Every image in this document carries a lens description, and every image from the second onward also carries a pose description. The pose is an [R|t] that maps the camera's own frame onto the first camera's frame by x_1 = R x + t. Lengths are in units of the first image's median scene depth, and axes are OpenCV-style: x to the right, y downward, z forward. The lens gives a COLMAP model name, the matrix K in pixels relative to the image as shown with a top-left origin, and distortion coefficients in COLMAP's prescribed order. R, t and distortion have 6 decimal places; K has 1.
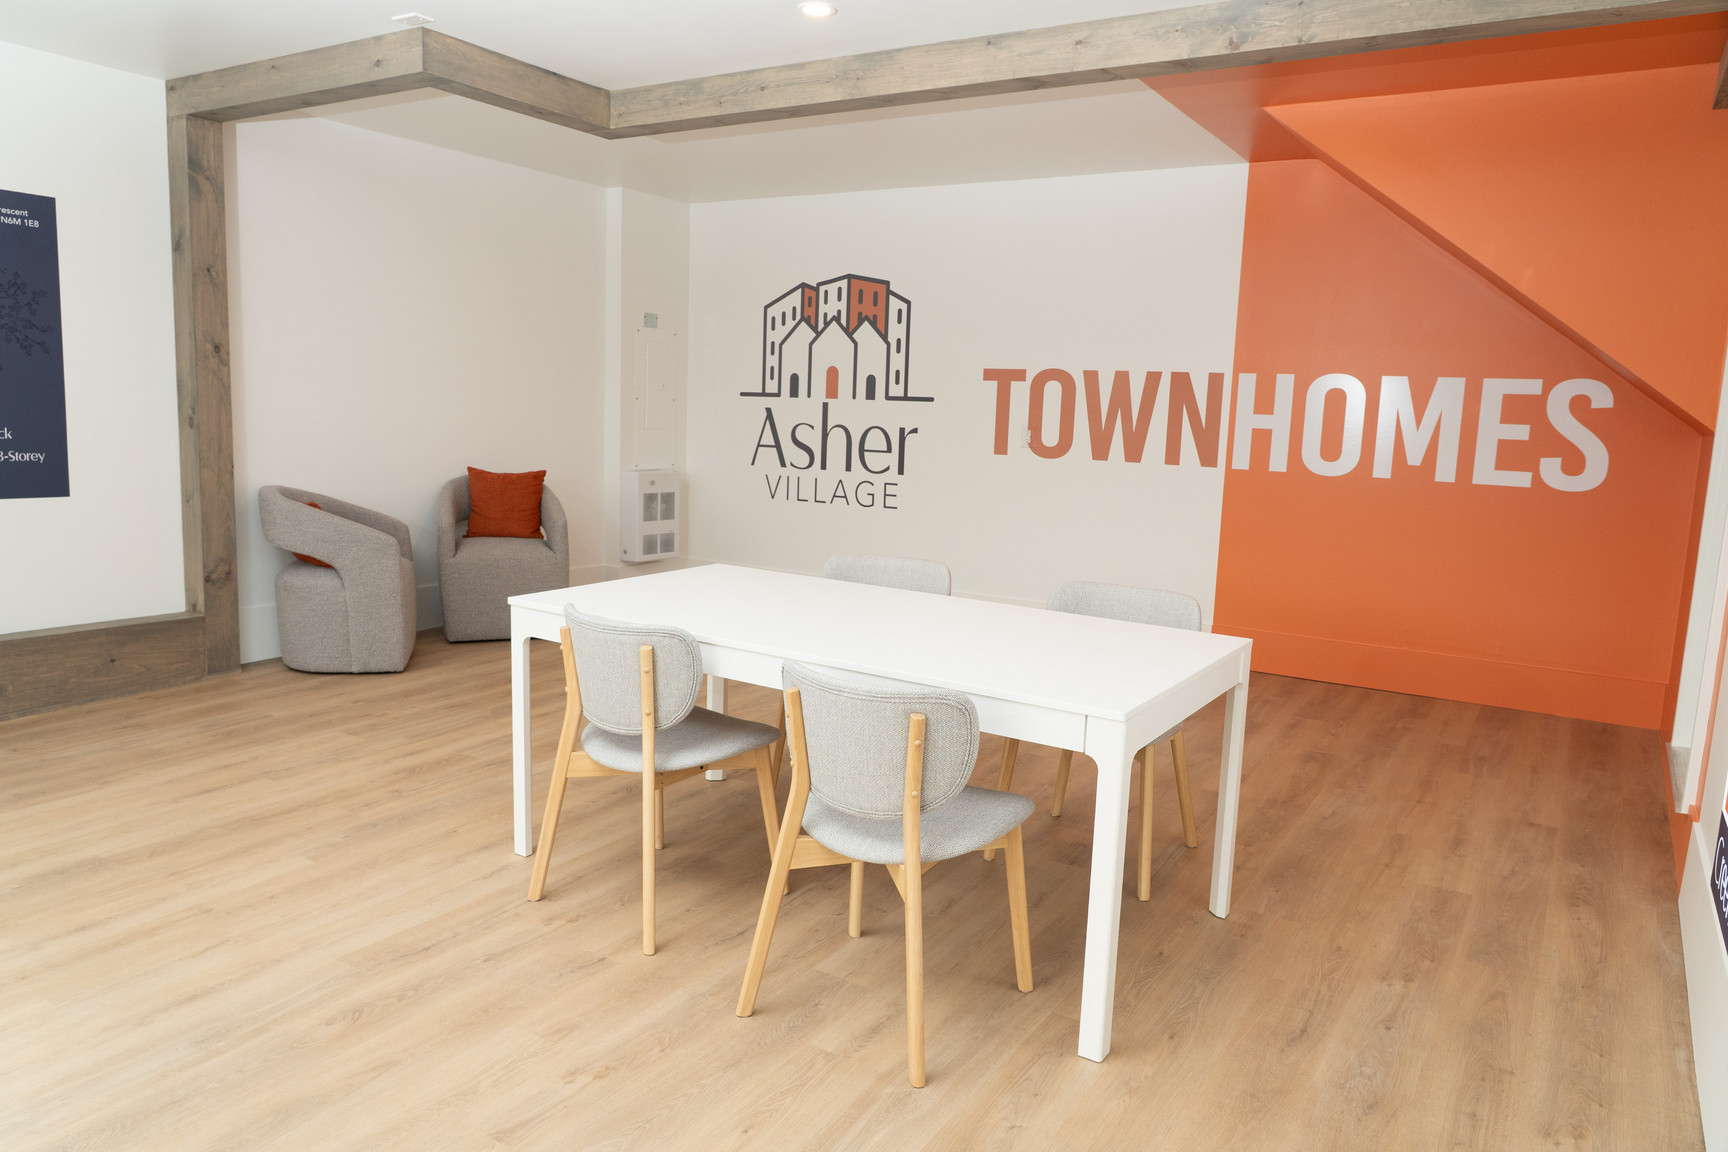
lens RADIAL K [[1177.8, 0, 863.8], [0, 1177.8, 579.7], [0, 0, 1]] dist [-0.022462, 0.009445]
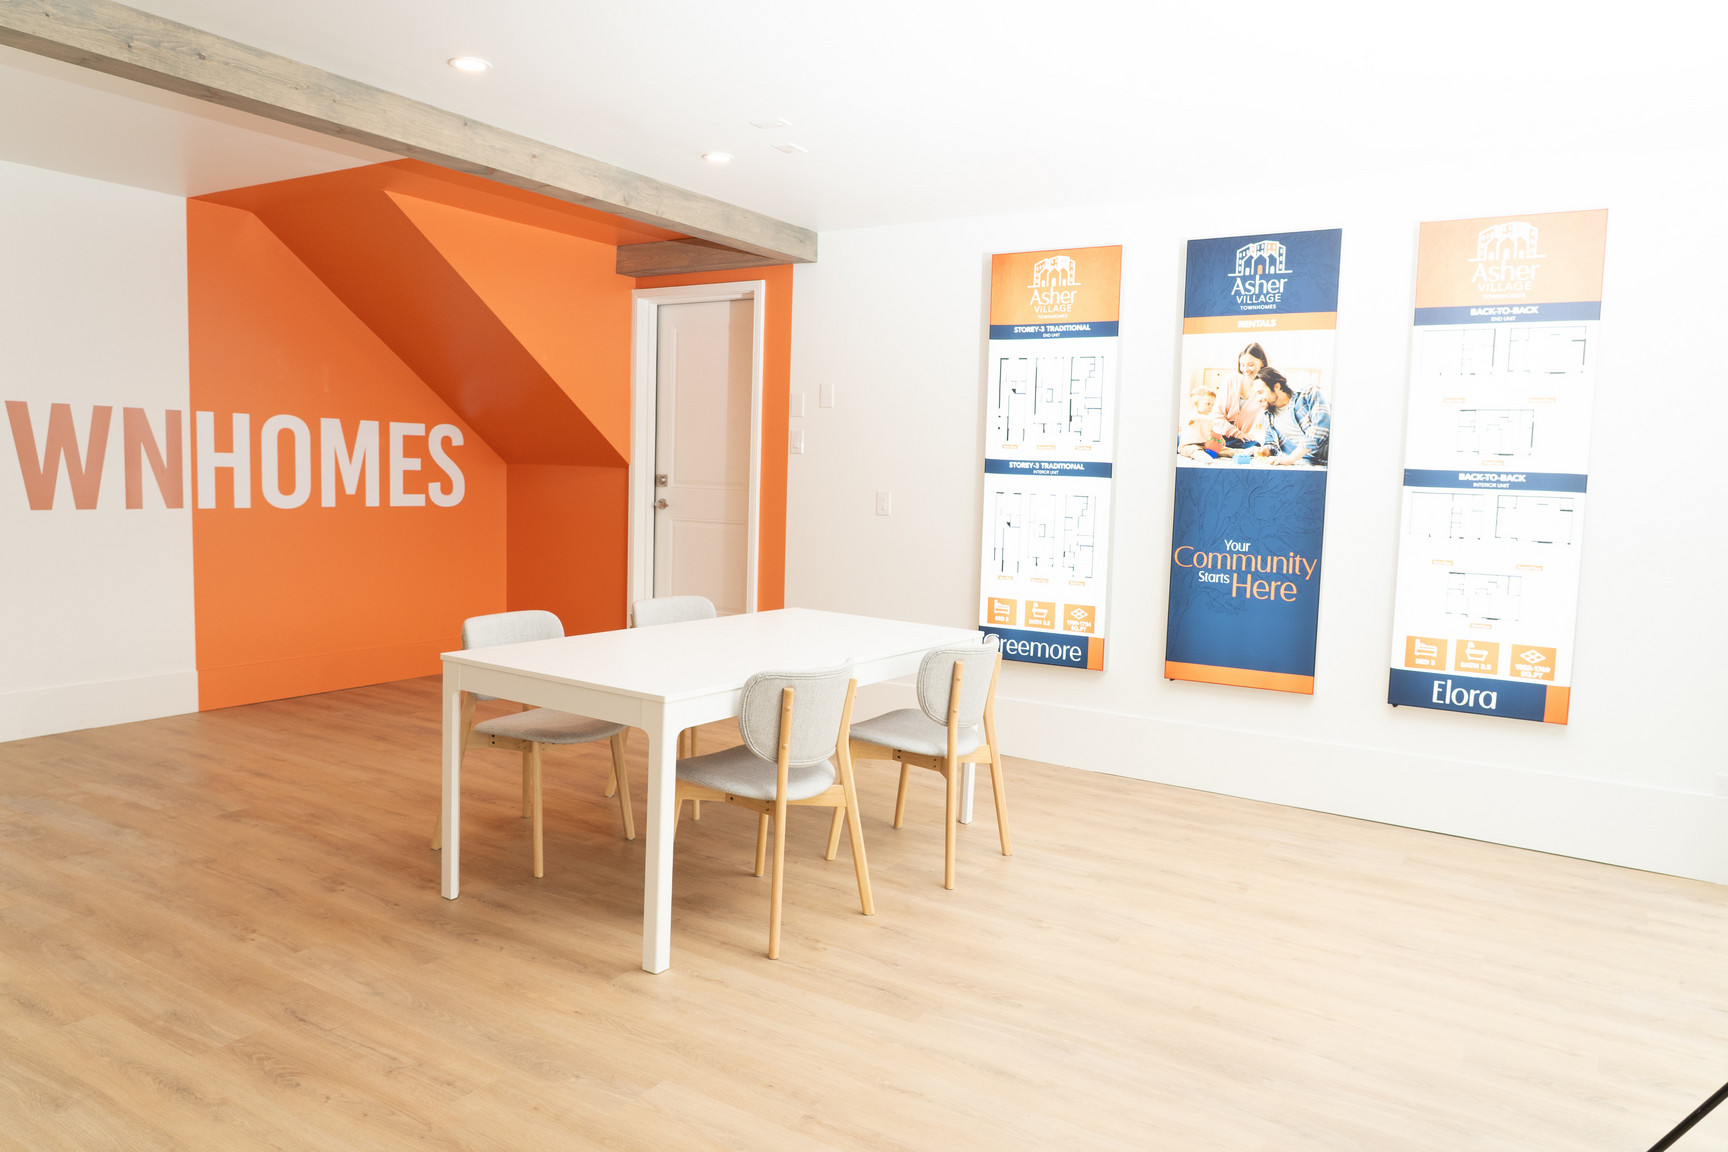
lens RADIAL K [[1177.8, 0, 863.8], [0, 1177.8, 579.7], [0, 0, 1]] dist [-0.022462, 0.009445]
pose [[-0.002347, -0.129131, 0.991625, -0.651755], [0.118668, 0.984585, 0.128495, -0.094528], [-0.992931, 0.117976, 0.013013, 0.441400]]
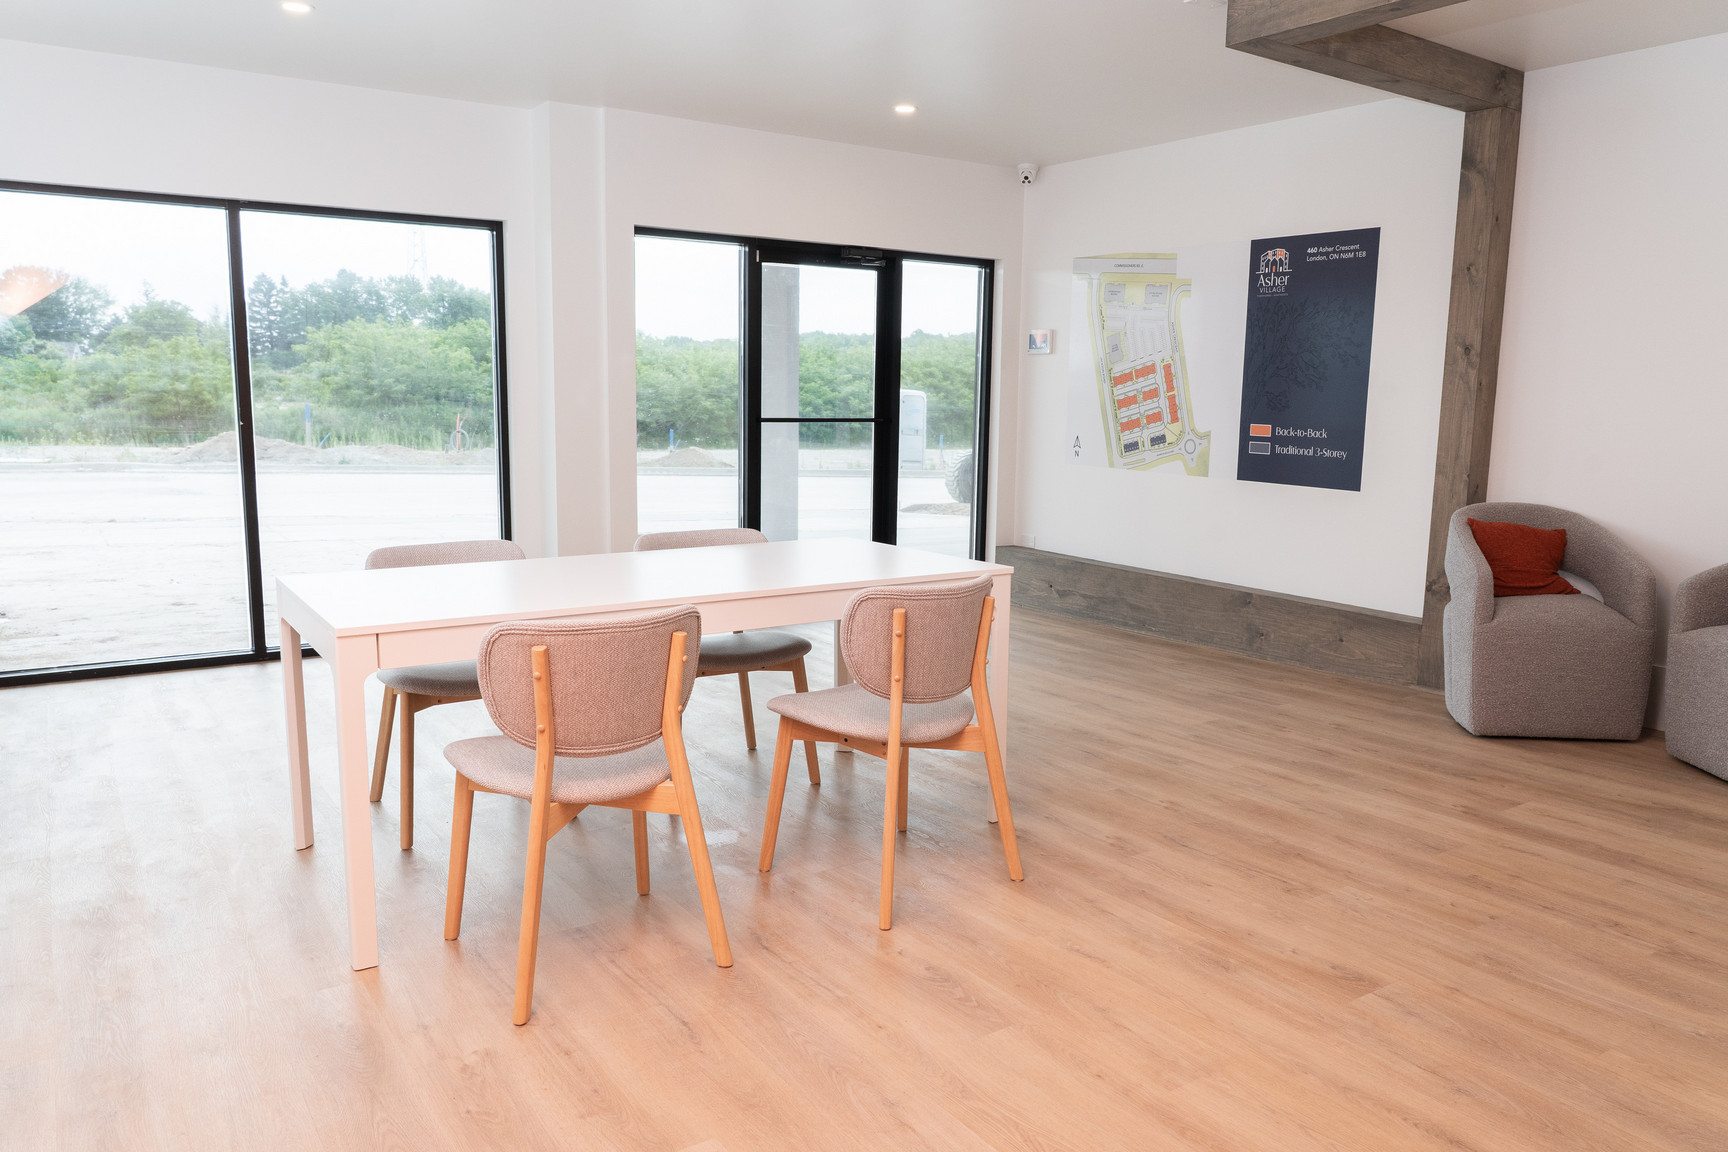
lens RADIAL K [[1221.4, 0, 887.7], [0, 1221.4, 578.6], [0, 0, 1]] dist [-0.001754, 0.001415]
pose [[-0.392269, 0.097728, -0.914644, 0.465193], [-0.167263, 0.970185, 0.175397, -0.094788], [0.904515, 0.221789, -0.364227, 0.817174]]
